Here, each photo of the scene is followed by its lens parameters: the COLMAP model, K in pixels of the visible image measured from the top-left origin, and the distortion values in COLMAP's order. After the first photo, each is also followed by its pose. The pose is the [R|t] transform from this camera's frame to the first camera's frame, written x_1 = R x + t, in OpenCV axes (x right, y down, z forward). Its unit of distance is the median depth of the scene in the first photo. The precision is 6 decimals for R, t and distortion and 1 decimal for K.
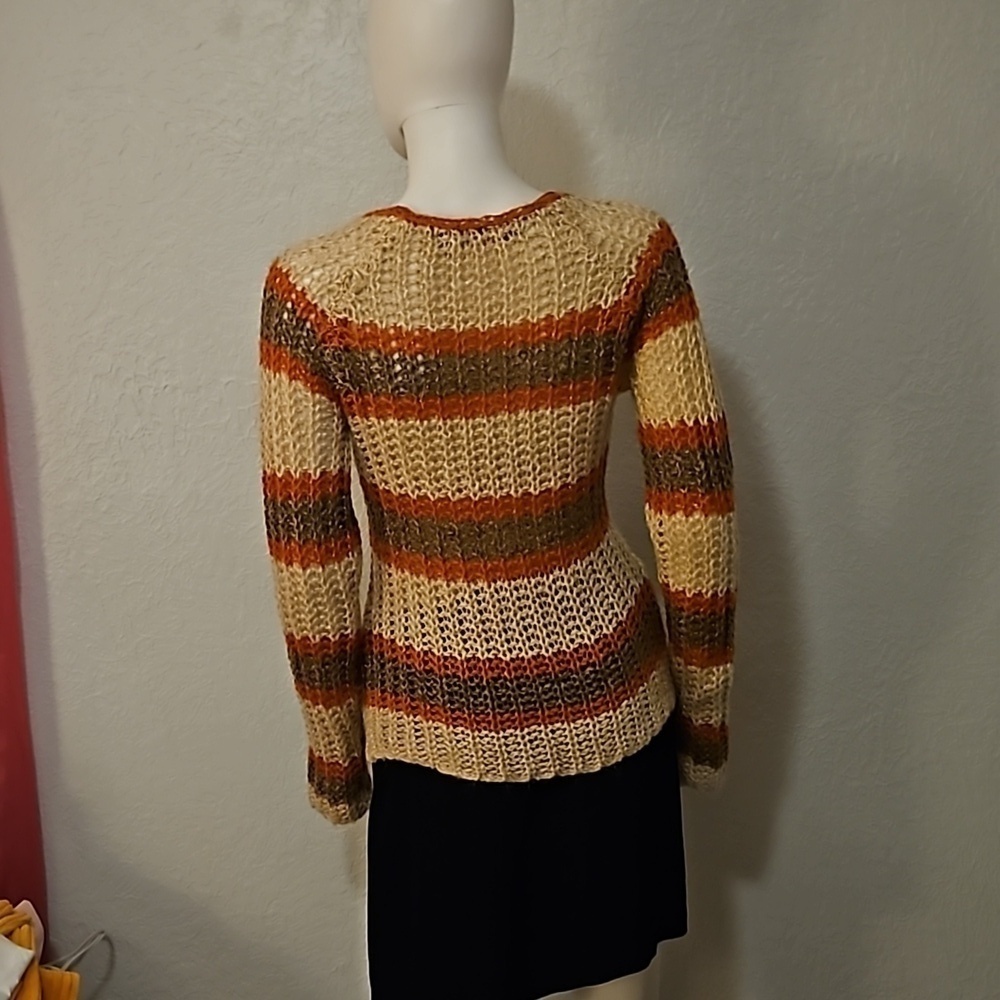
lens RADIAL K [[1451.7, 0, 499.3], [0, 1451.7, 486.3], [0, 0, 1]] dist [0.052615, -0.032752]
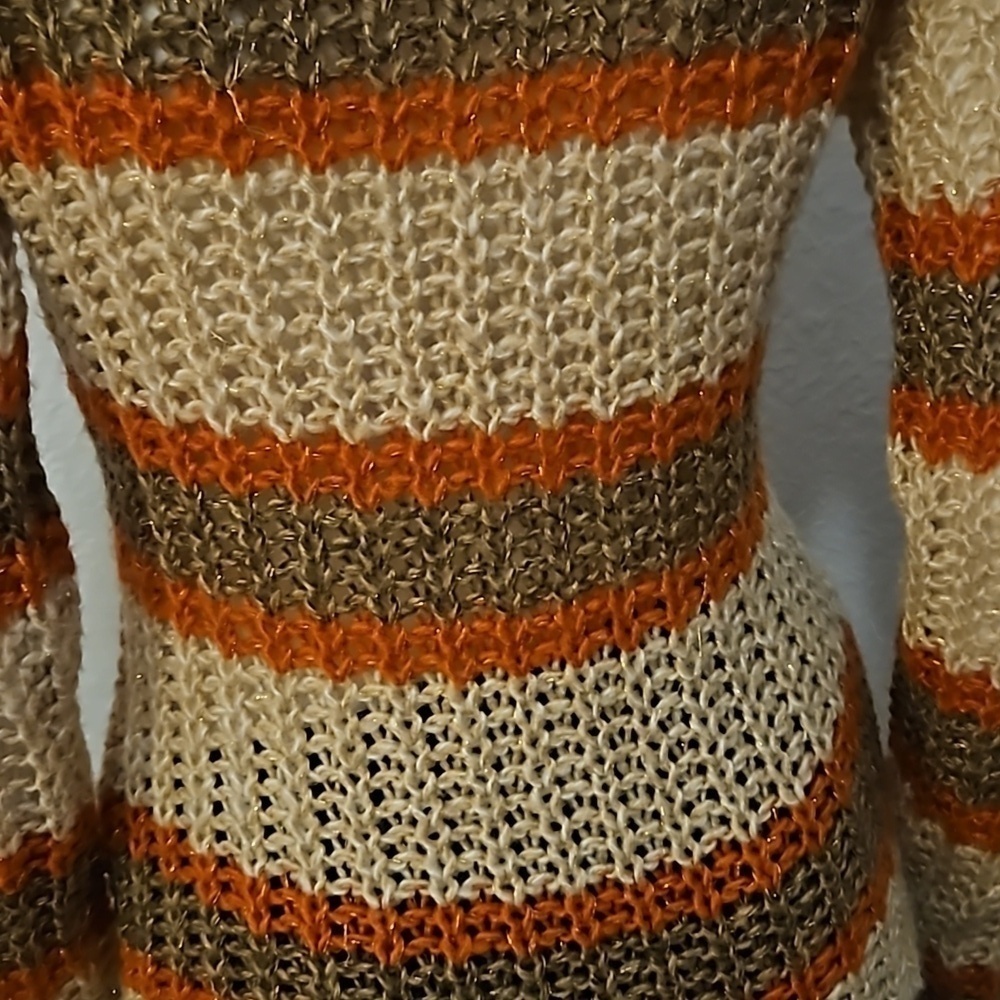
lens RADIAL K [[1451.7, 0, 499.3], [0, 1451.7, 486.3], [0, 0, 1]] dist [0.052615, -0.032752]
pose [[0.996307, -0.015748, 0.084411, -0.025670], [0.009295, 0.997041, 0.076306, -0.004085], [-0.085362, -0.075240, 0.993505, 0.667239]]
